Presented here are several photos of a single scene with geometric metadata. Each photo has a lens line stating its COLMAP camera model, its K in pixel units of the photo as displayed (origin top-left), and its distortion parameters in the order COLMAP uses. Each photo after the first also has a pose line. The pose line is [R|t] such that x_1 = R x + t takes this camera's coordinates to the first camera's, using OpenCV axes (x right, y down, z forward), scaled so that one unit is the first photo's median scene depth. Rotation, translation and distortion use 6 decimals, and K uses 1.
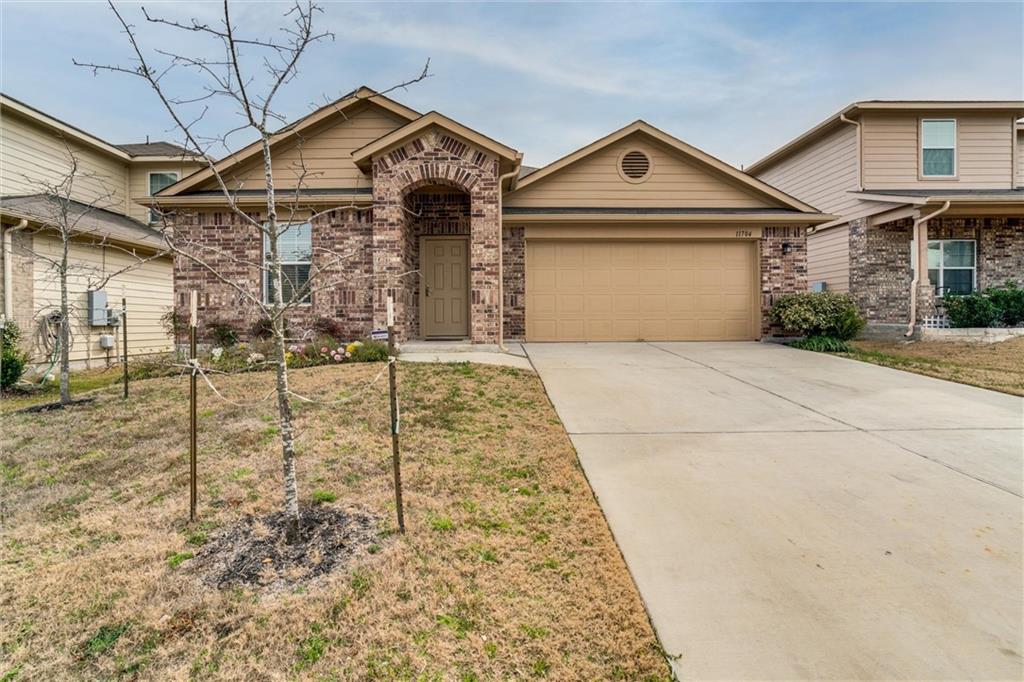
lens RADIAL K [[471.8, 0, 499.4], [0, 471.8, 338.8], [0, 0, 1]] dist [-0.053465, 0.024848]
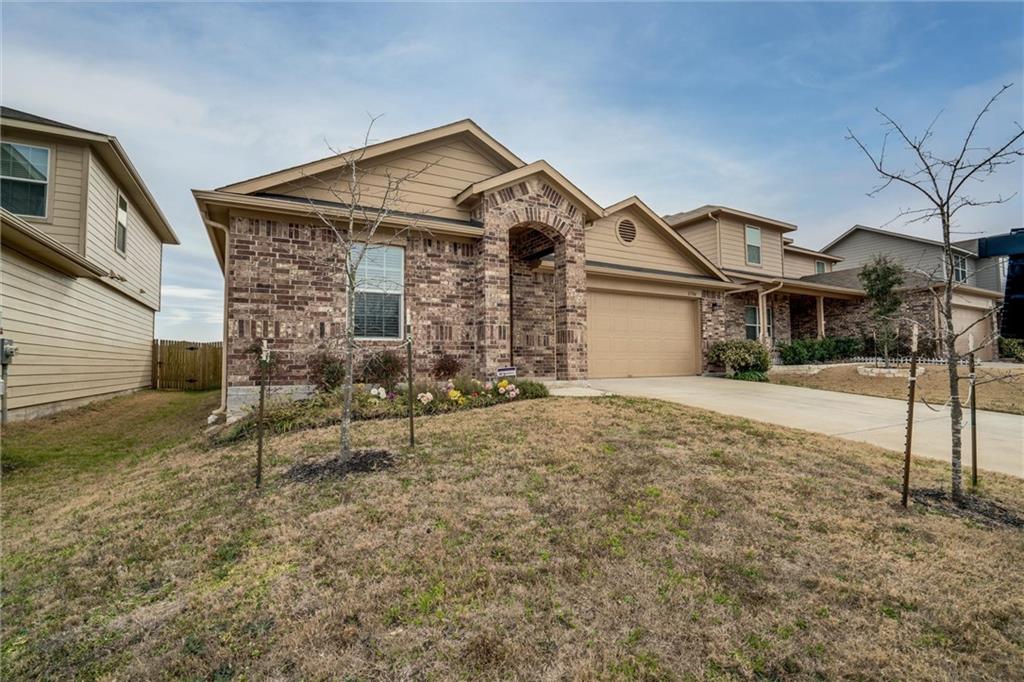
lens RADIAL K [[466.9, 0, 512.3], [0, 466.9, 357.9], [0, 0, 1]] dist [-0.066215, 0.000056]
pose [[0.880948, 0.006494, 0.473168, -0.647103], [0.017898, 0.998733, -0.047030, 0.007555], [-0.472874, 0.049900, 0.879716, 0.125166]]
